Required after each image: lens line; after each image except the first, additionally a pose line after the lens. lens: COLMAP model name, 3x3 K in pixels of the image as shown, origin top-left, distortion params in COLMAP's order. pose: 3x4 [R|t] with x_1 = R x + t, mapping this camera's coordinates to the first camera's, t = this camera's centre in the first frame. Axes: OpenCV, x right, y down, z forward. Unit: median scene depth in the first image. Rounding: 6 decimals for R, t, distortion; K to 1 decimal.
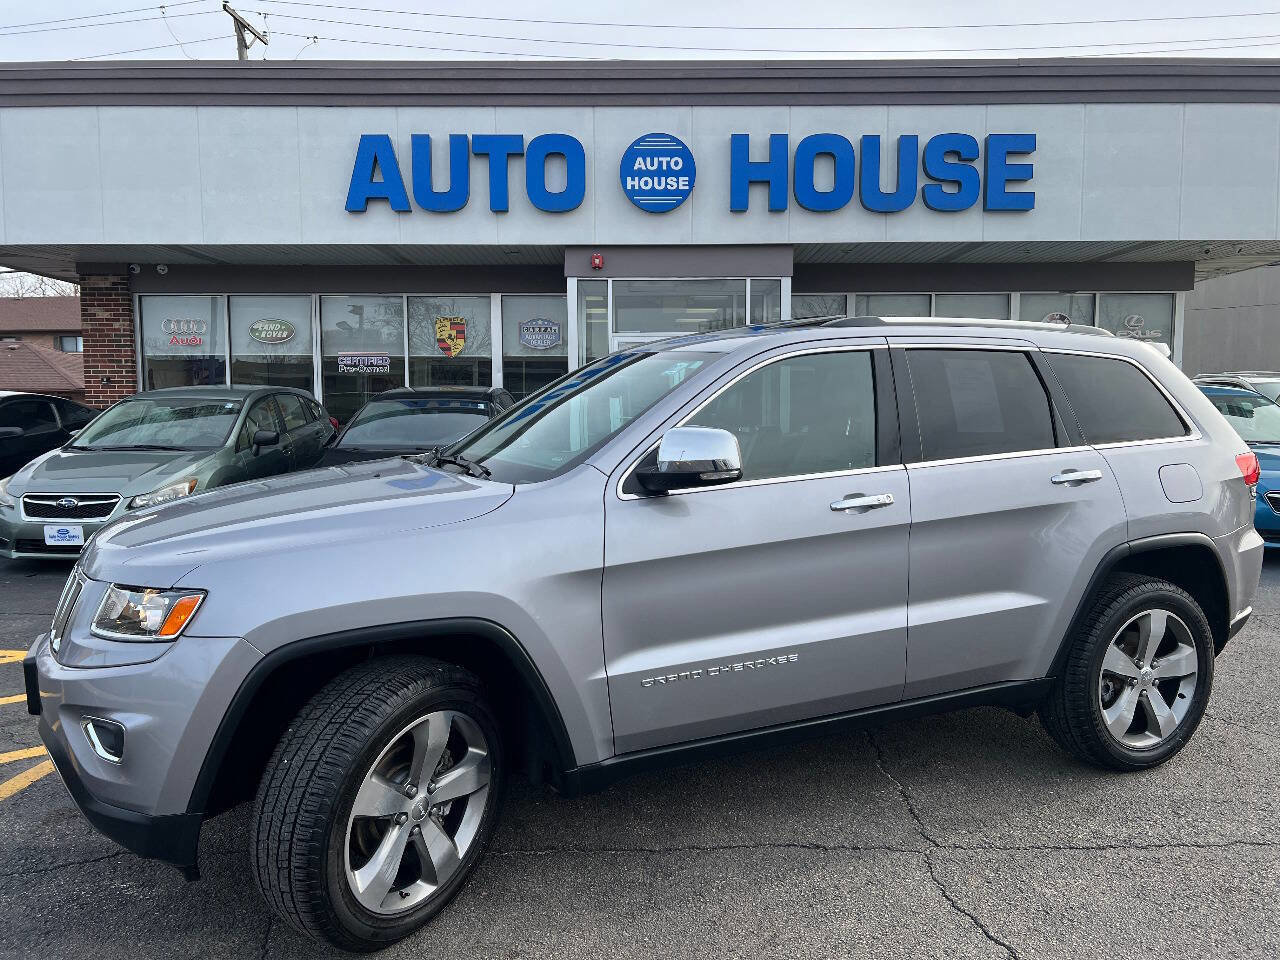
lens RADIAL K [[959.3, 0, 643.7], [0, 959.3, 486.3], [0, 0, 1]] dist [0.058148, -0.062302]
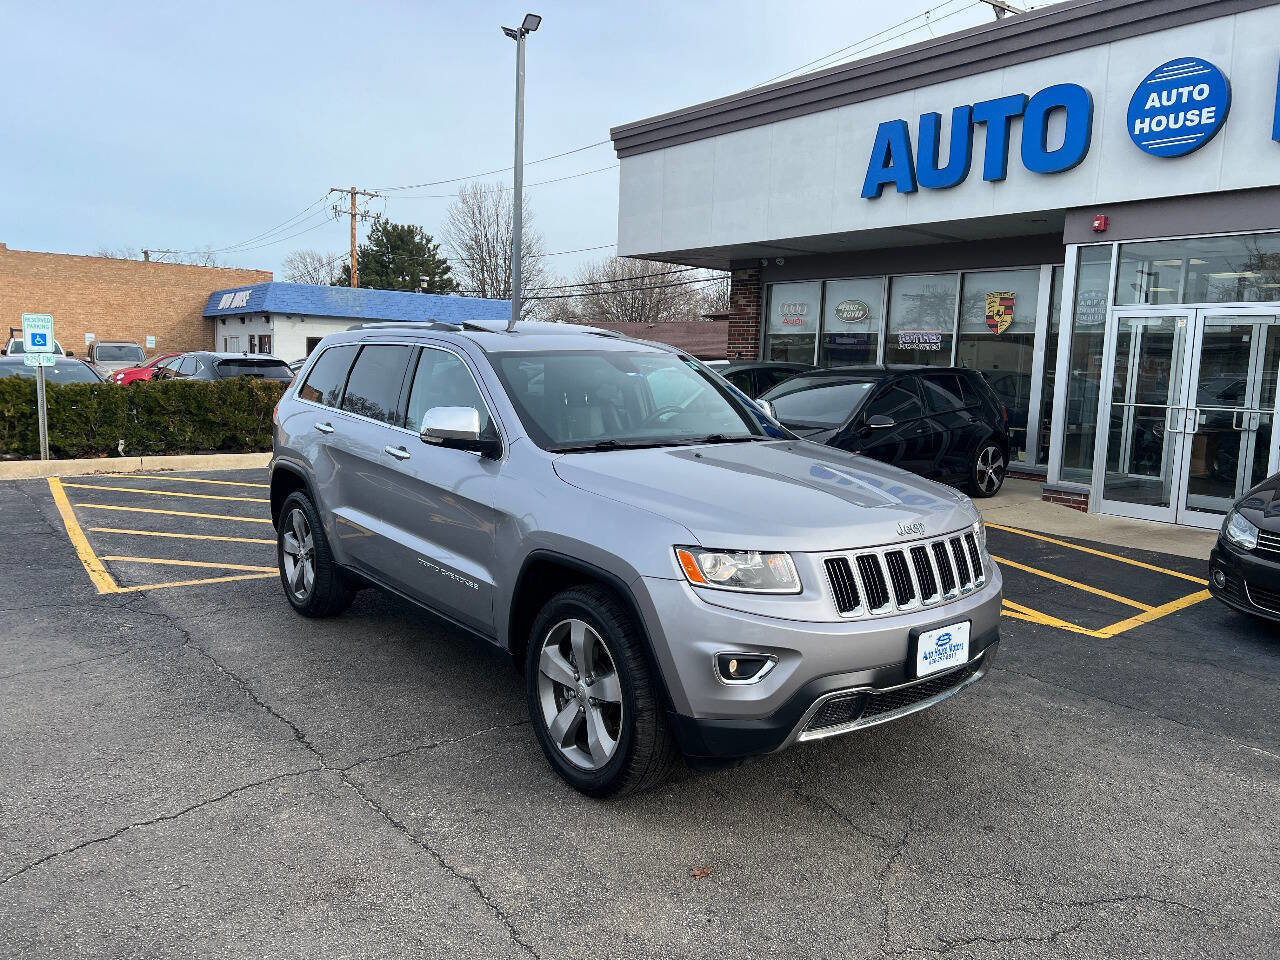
lens RADIAL K [[959.3, 0, 650.5], [0, 959.3, 475.1], [0, 0, 1]] dist [0.058148, -0.062302]
pose [[0.633248, 0.114346, -0.765455, 0.398094], [-0.100652, 0.992794, 0.065039, -0.027555], [0.767376, 0.035858, 0.640194, 0.150112]]
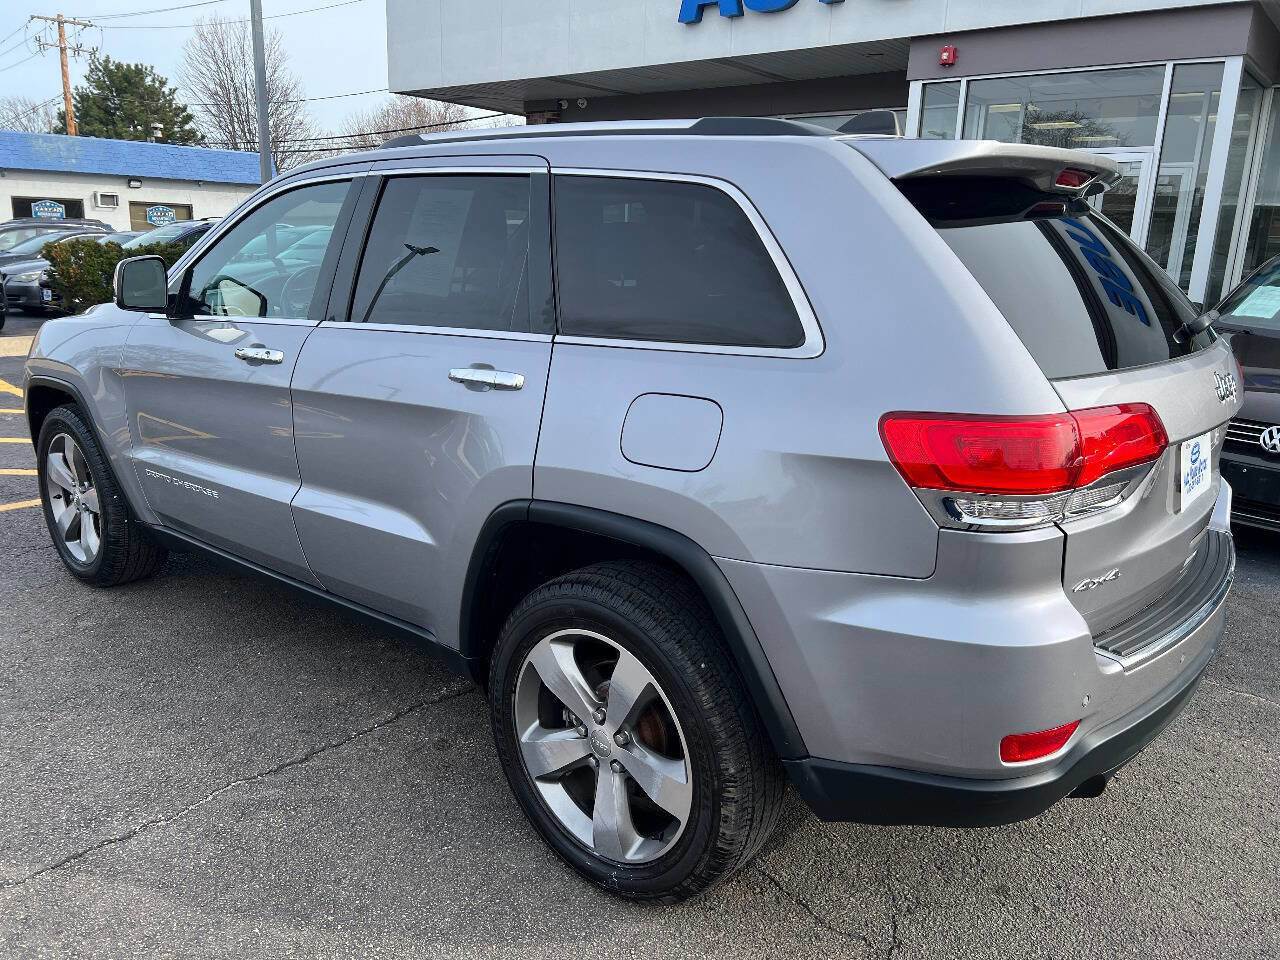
lens RADIAL K [[959.3, 0, 638.7], [0, 959.3, 475.1], [0, 0, 1]] dist [0.058148, -0.062302]
pose [[0.776799, 0.176011, -0.604651, 0.292118], [-0.083669, 0.980481, 0.177924, -0.025887], [0.624165, -0.087621, 0.776364, 0.230429]]
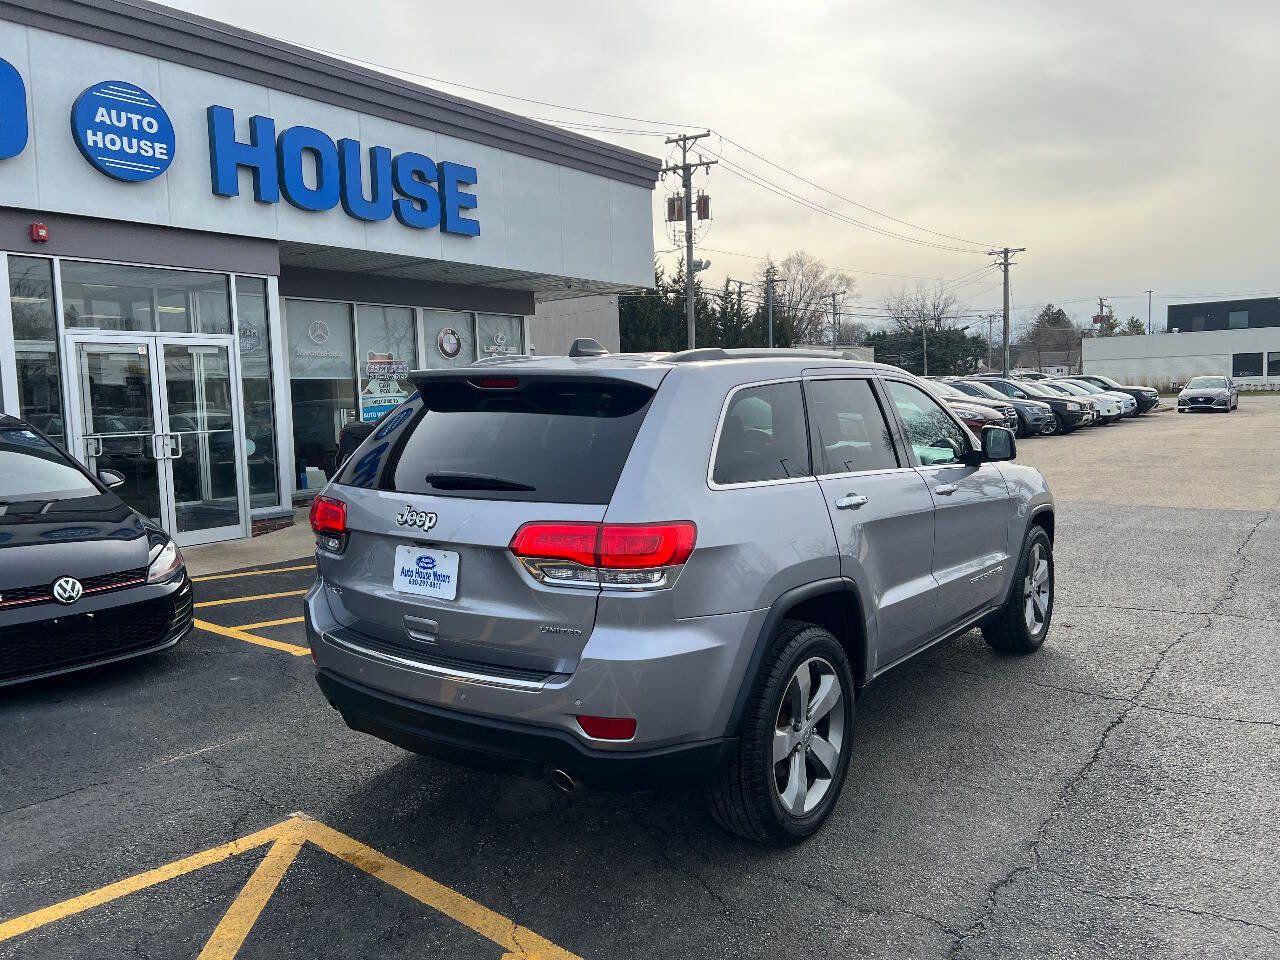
lens RADIAL K [[959.3, 0, 643.6], [0, 959.3, 472.7], [0, 0, 1]] dist [0.058148, -0.062302]
pose [[0.614425, -0.075393, 0.785365, -0.376171], [0.090137, 0.995614, 0.025058, -0.027080], [-0.783809, 0.055394, 0.618526, 0.187000]]
